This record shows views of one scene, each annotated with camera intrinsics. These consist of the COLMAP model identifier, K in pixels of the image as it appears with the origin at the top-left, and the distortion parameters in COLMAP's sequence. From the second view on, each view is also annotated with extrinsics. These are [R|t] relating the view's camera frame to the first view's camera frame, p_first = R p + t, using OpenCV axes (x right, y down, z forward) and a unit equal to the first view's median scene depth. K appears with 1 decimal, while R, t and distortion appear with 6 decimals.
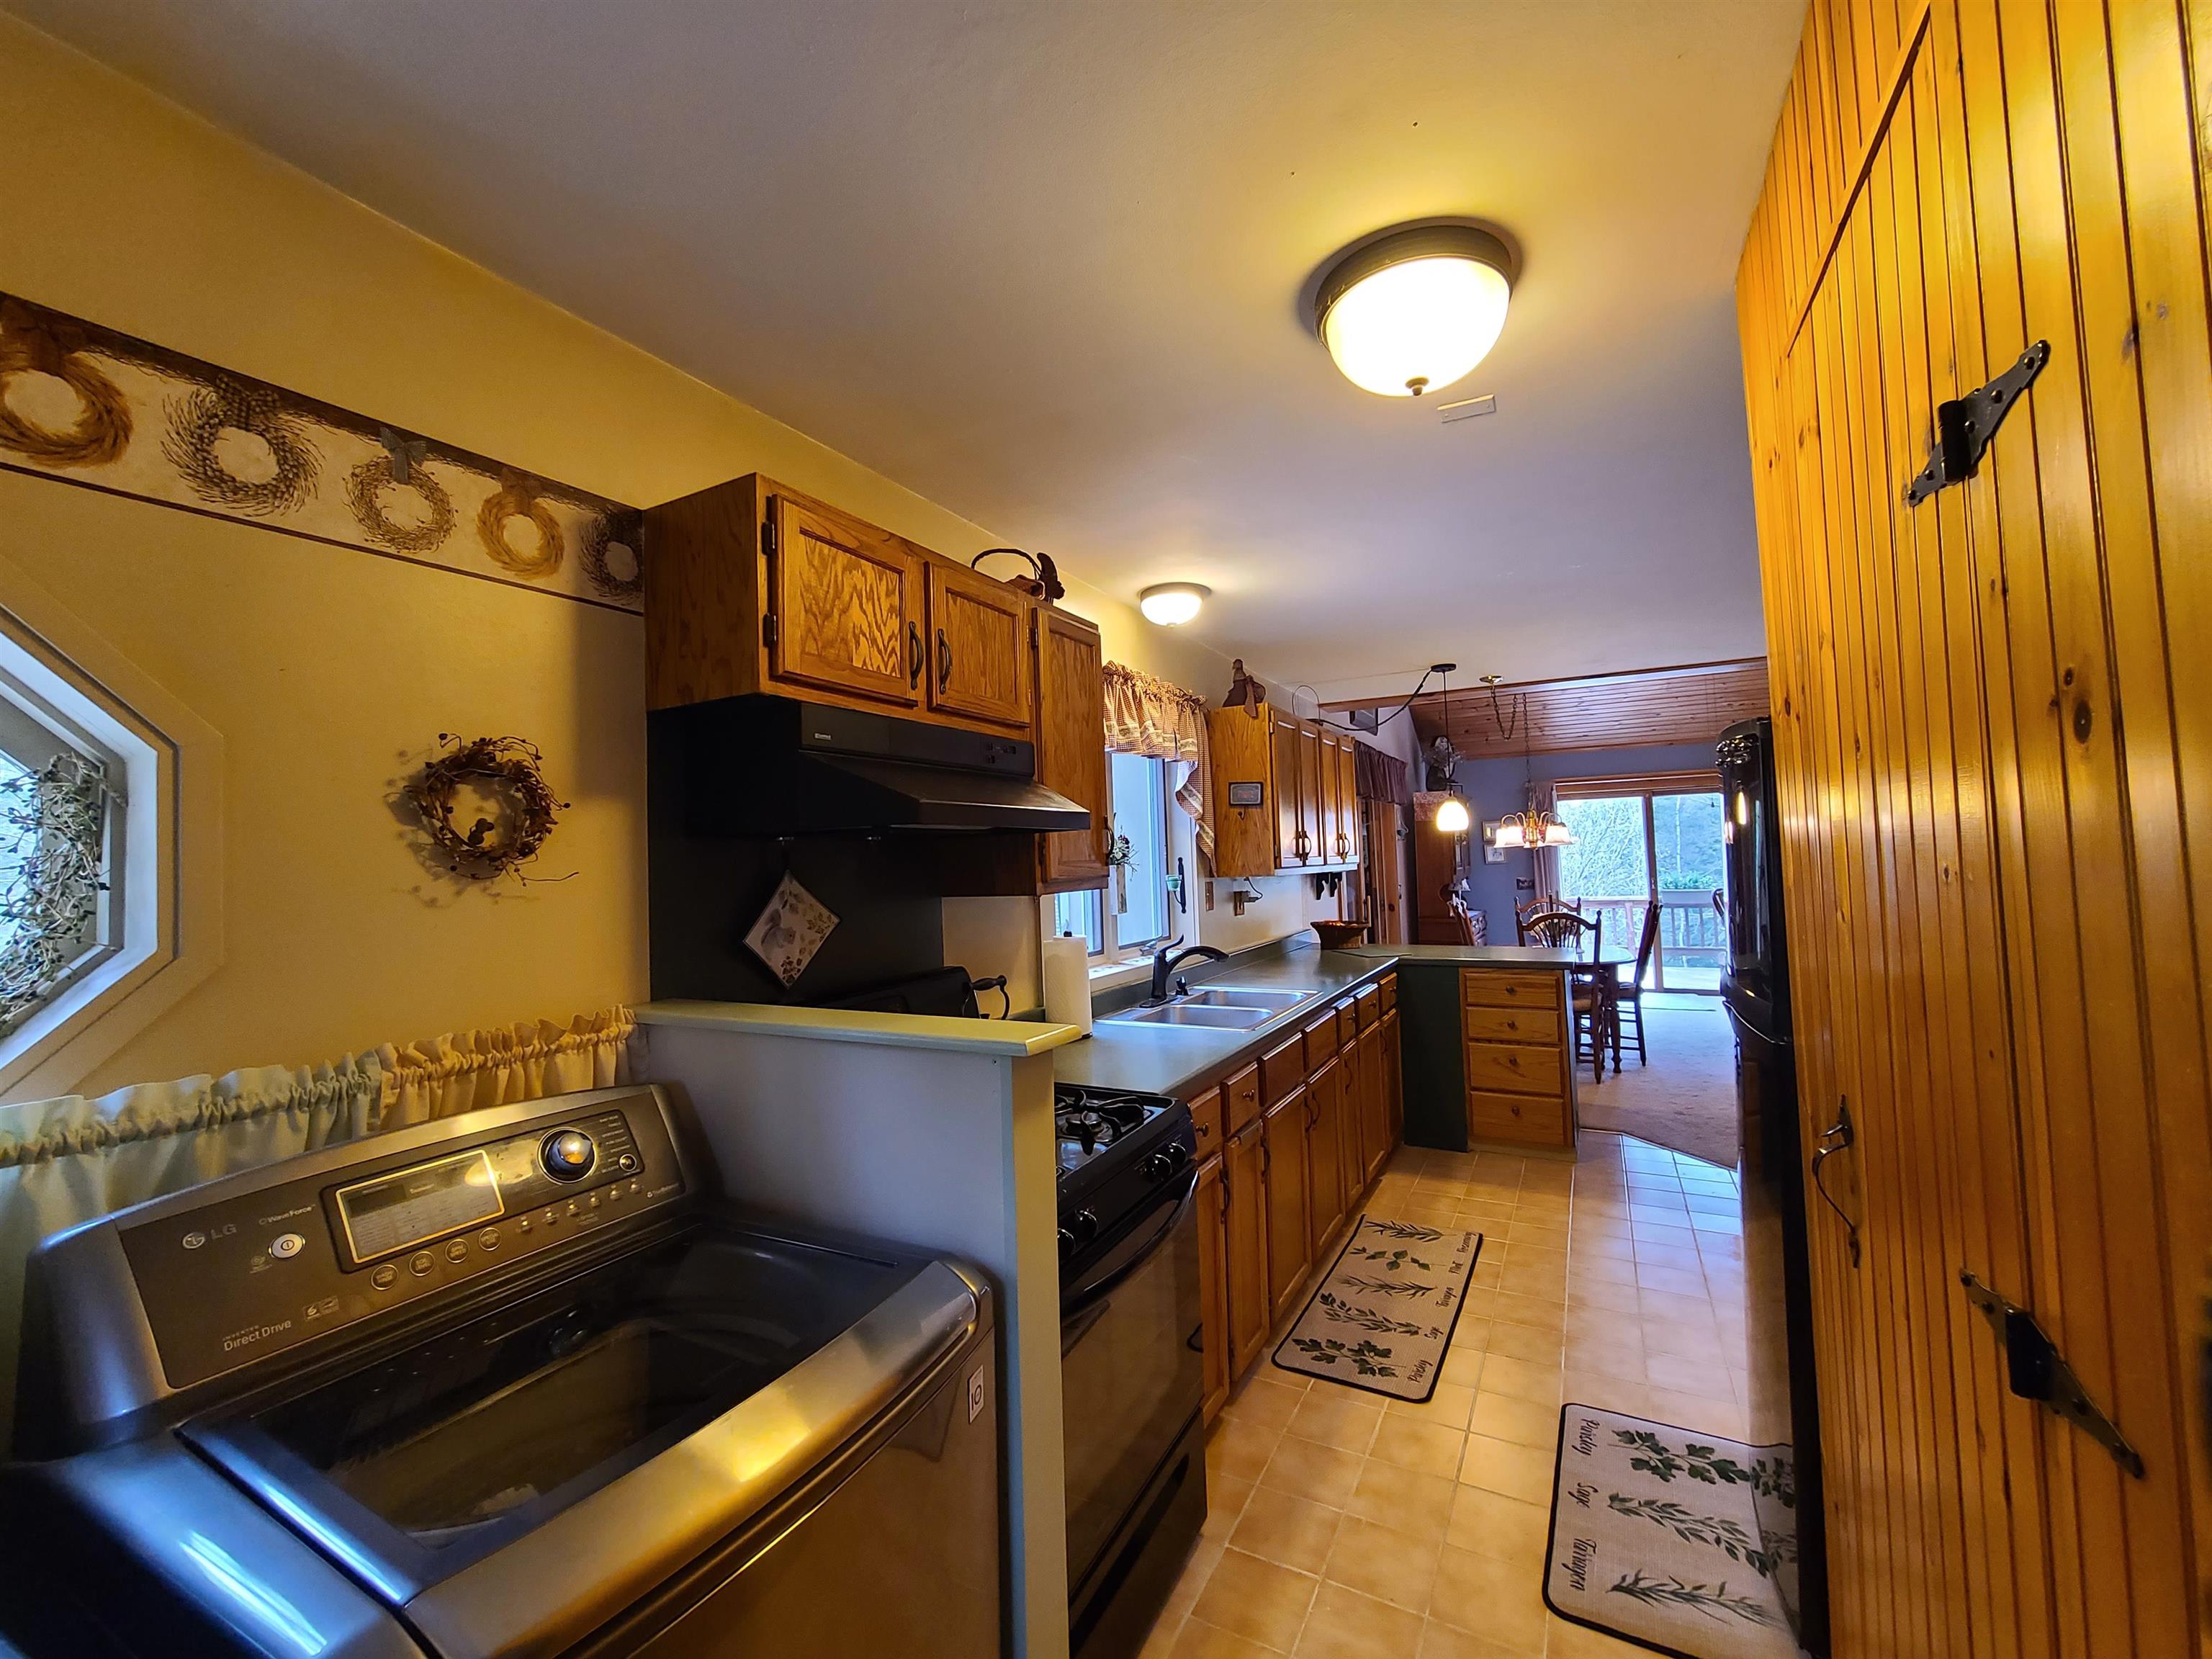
lens RADIAL K [[900.7, 0, 1101.1], [0, 900.7, 827.2], [0, 0, 1]] dist [-0.003051, 0.000574]
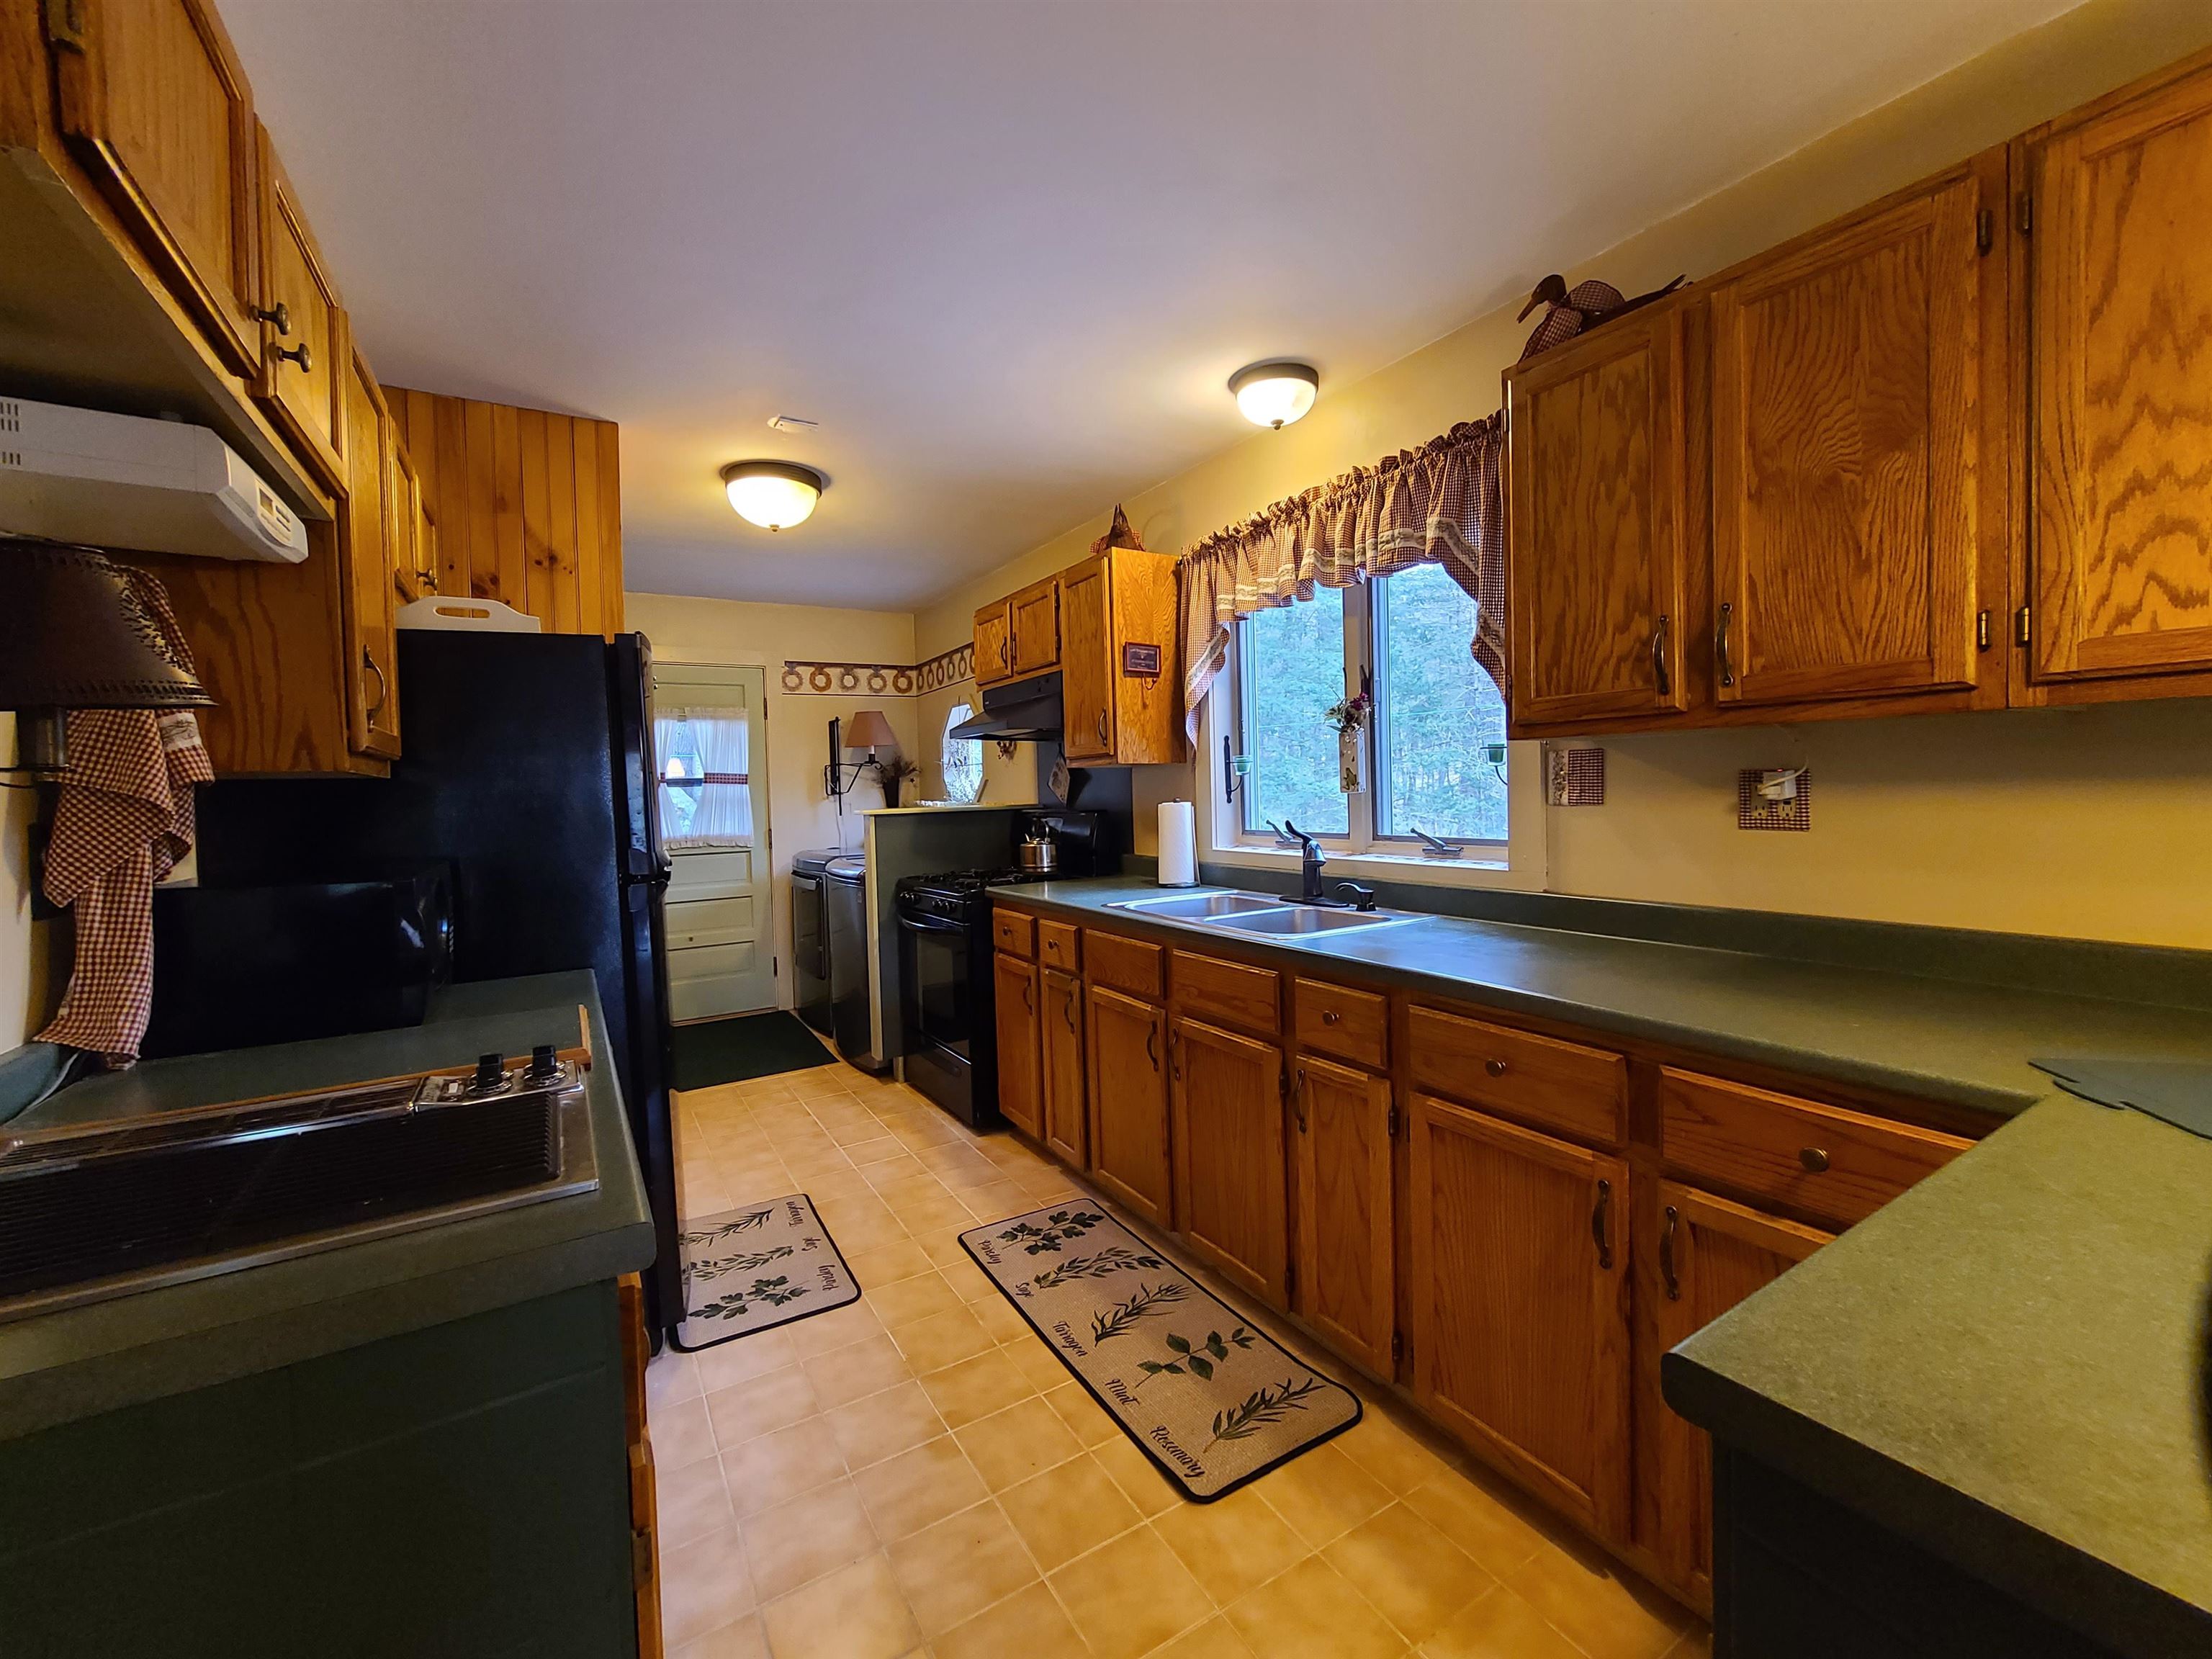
lens RADIAL K [[900.7, 0, 1112.0], [0, 900.7, 818.0], [0, 0, 1]] dist [-0.003051, 0.000574]
pose [[-0.498098, 0.072529, -0.864082, 1.072213], [0.080718, 0.996047, 0.037075, 0.095180], [0.863355, -0.051280, -0.501984, 1.581356]]
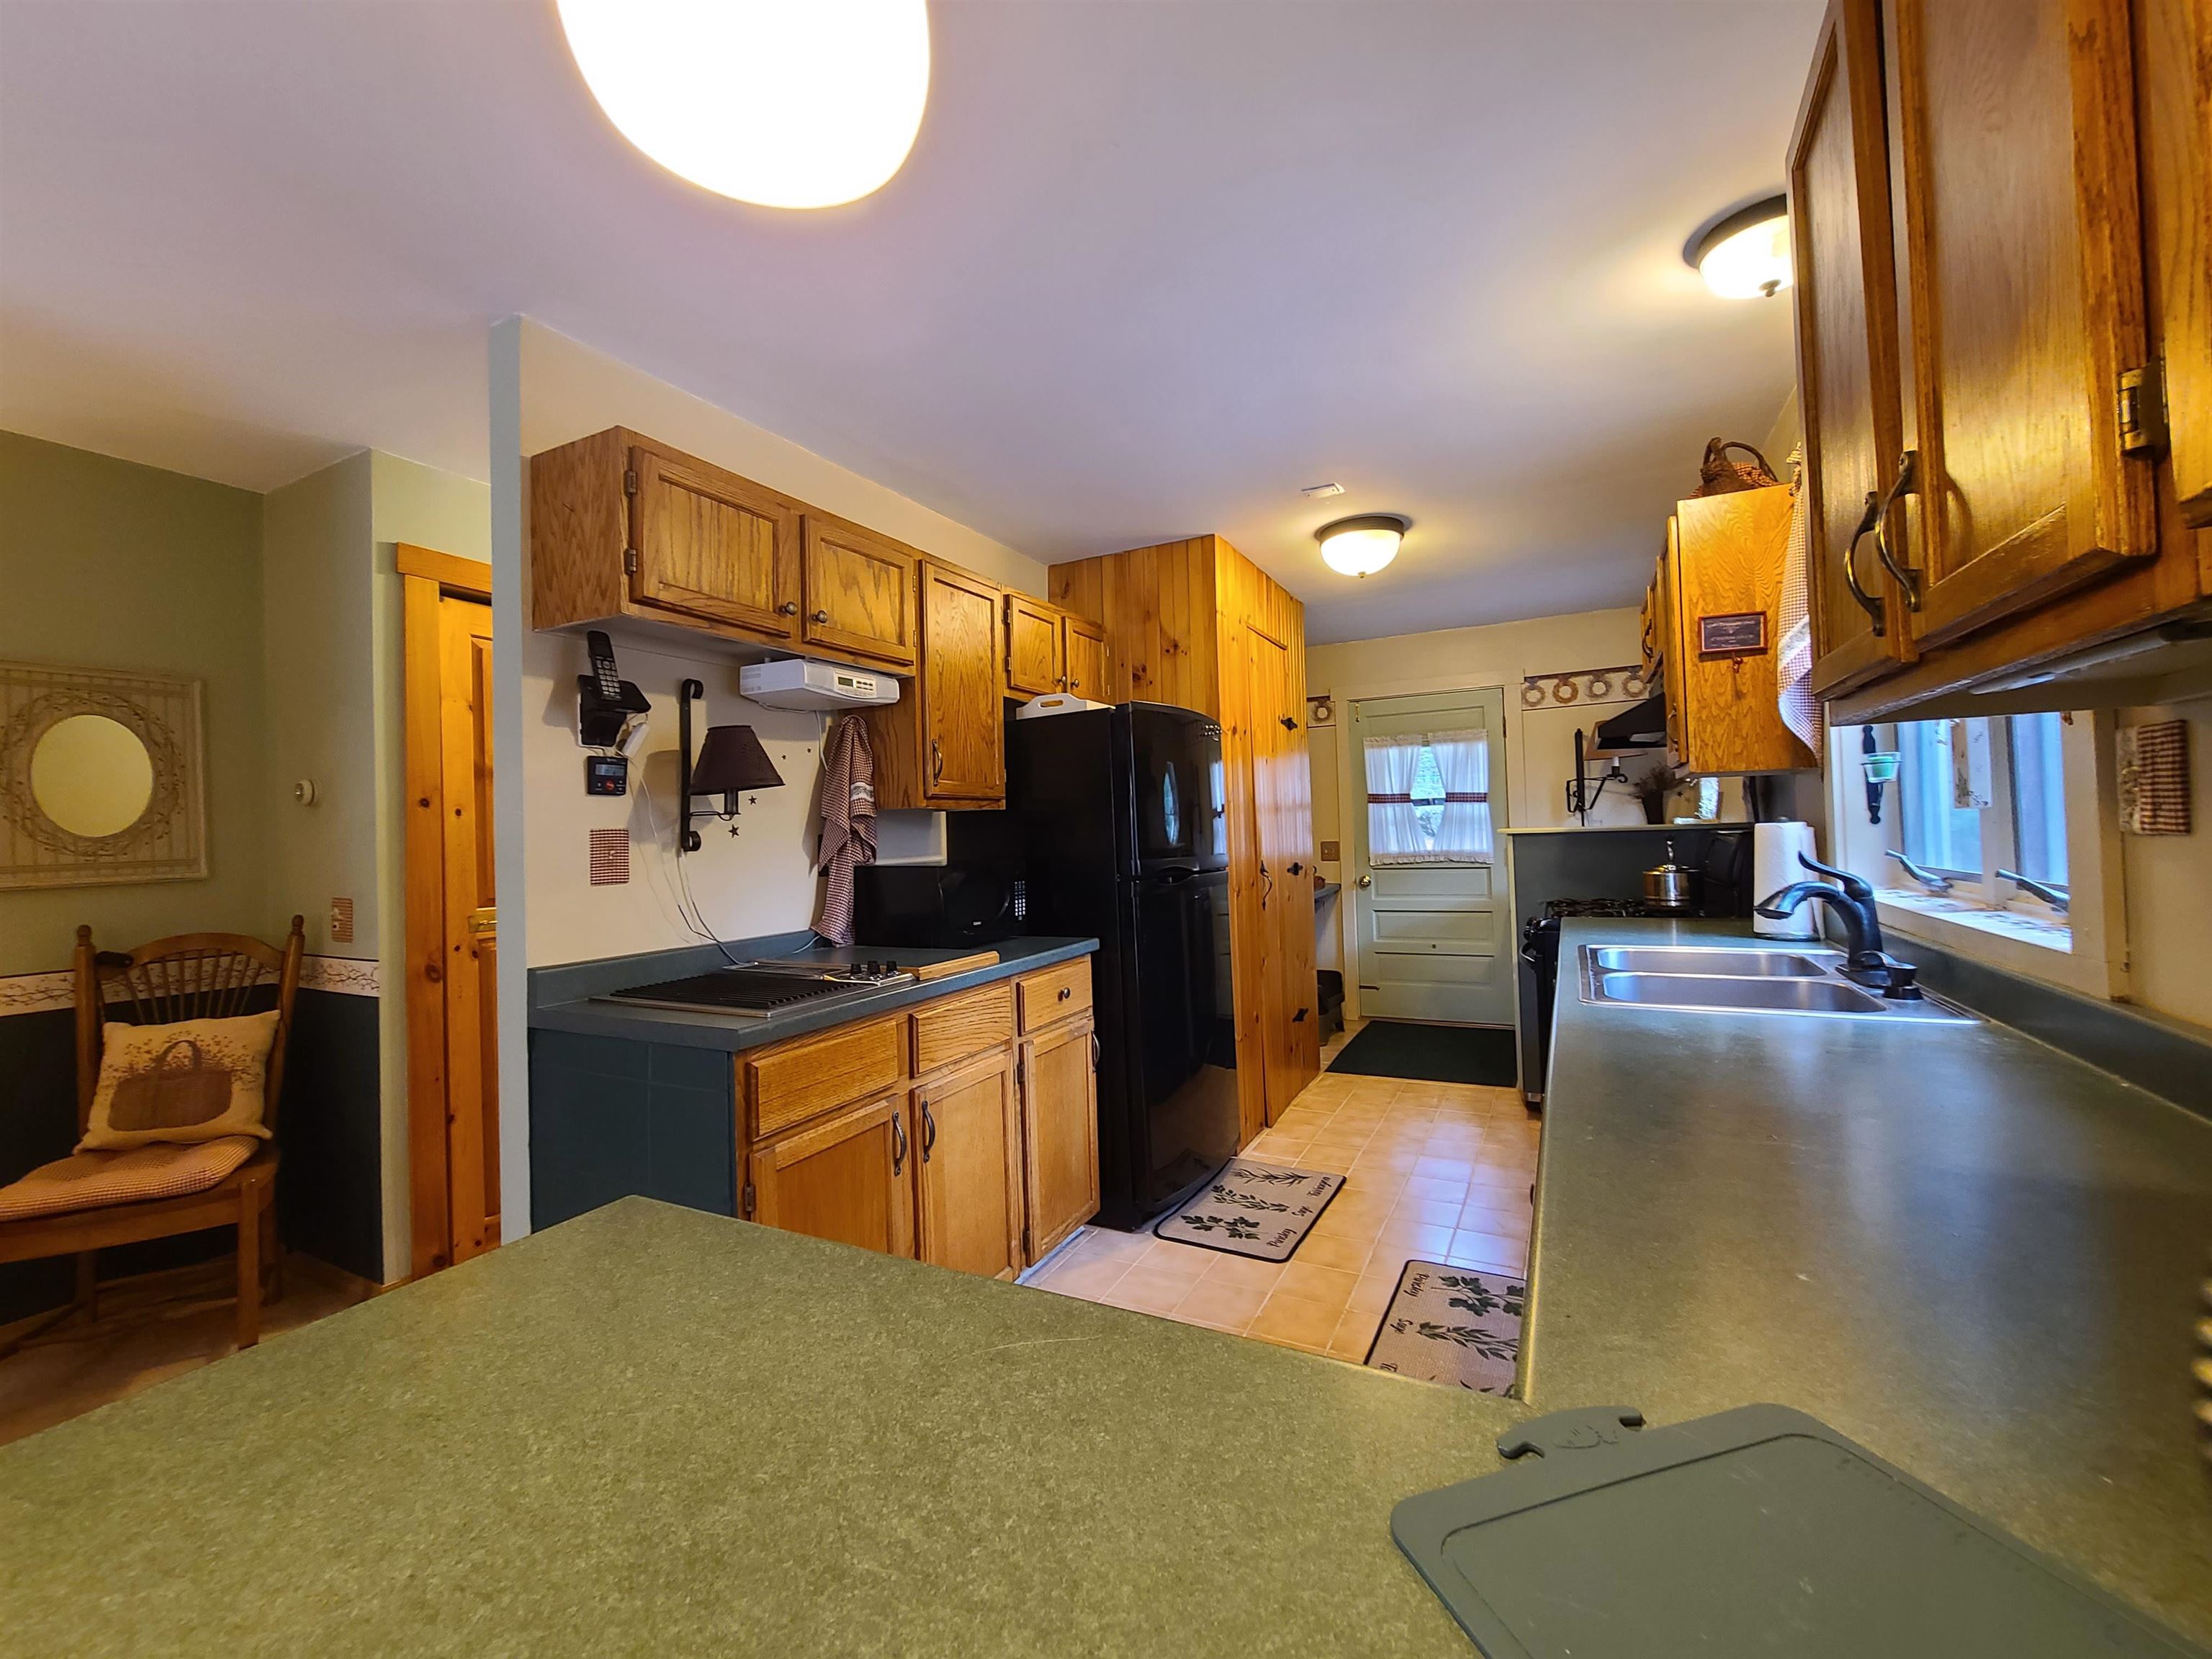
lens RADIAL K [[900.7, 0, 1101.2], [0, 900.7, 819.7], [0, 0, 1]] dist [-0.003051, 0.000574]
pose [[-0.997972, 0.060663, -0.019290, 0.657840], [0.061682, 0.996436, -0.057541, 0.133287], [0.015730, -0.058615, -0.998157, 1.921561]]
